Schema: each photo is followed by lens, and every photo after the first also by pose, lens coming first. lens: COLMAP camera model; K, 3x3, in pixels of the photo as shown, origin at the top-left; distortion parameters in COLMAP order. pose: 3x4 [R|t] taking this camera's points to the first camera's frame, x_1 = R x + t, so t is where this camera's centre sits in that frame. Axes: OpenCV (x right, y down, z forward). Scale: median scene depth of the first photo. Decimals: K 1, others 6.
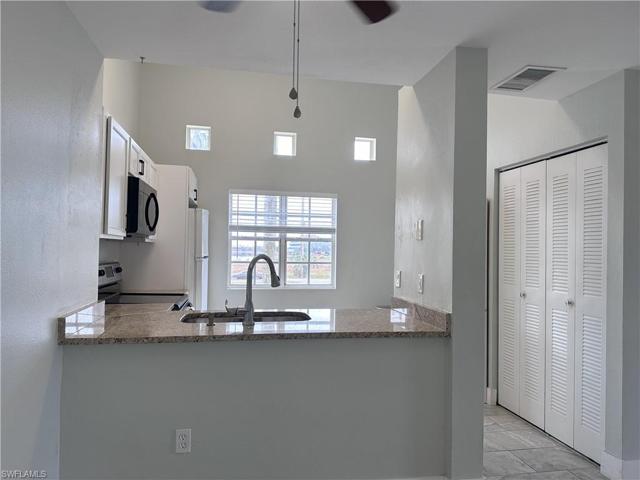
lens RADIAL K [[447.5, 0, 320.0], [0, 447.5, 240.0], [0, 0, 1]] dist [0.099880, -0.134986]
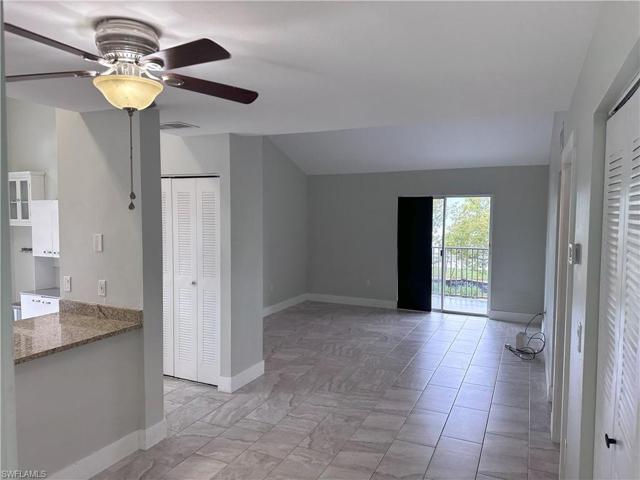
lens RADIAL K [[447.5, 0, 320.0], [0, 447.5, 240.0], [0, 0, 1]] dist [0.099880, -0.134986]
pose [[0.584788, -0.064146, 0.808646, -0.393117], [-0.009981, 0.996224, 0.086243, -0.135535], [-0.811125, -0.058505, 0.581940, -0.157508]]
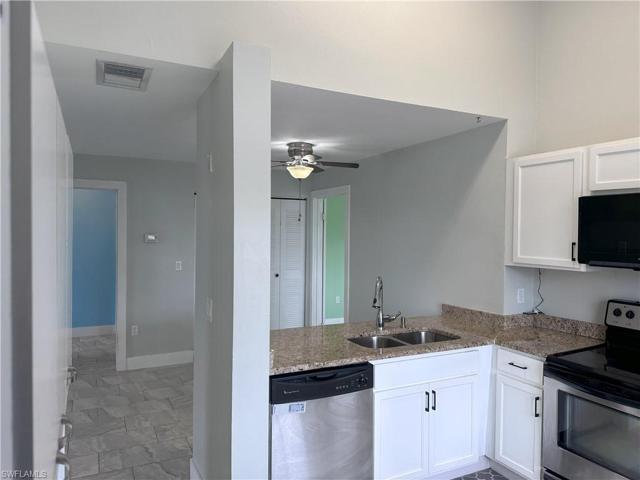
lens RADIAL K [[447.5, 0, 320.0], [0, 447.5, 240.0], [0, 0, 1]] dist [0.099880, -0.134986]
pose [[-0.959880, -0.026976, -0.279111, 0.330439], [-0.027137, 0.999626, -0.003287, -0.054377], [0.279095, 0.004419, -0.960253, 1.908433]]
